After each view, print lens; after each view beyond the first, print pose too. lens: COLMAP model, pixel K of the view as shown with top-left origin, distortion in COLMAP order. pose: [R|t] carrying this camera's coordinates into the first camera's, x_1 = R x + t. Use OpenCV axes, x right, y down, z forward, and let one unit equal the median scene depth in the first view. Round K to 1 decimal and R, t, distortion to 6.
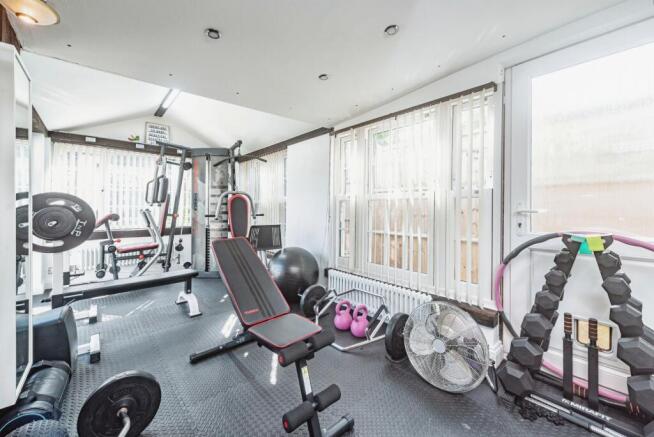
lens RADIAL K [[258.5, 0, 335.8], [0, 258.5, 201.7], [0, 0, 1]] dist [0.006759, -0.000586]
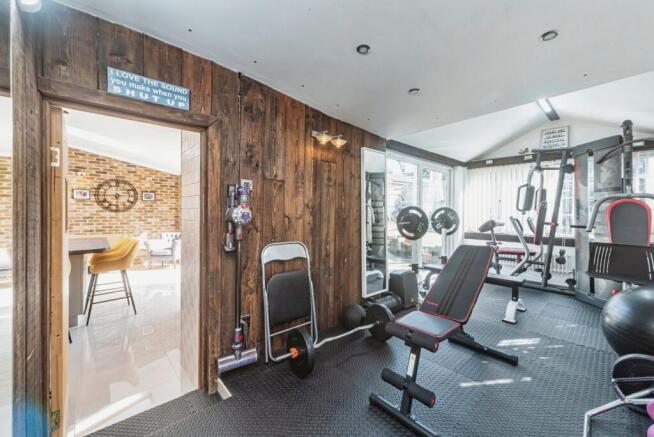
lens RADIAL K [[258.5, 0, 327.9], [0, 258.5, 210.7], [0, 0, 1]] dist [0.006759, -0.000586]
pose [[-0.004996, -0.004795, -0.999976, 0.316775], [0.010911, 0.999929, -0.004850, -0.000537], [0.999928, -0.010935, -0.004943, 0.191959]]
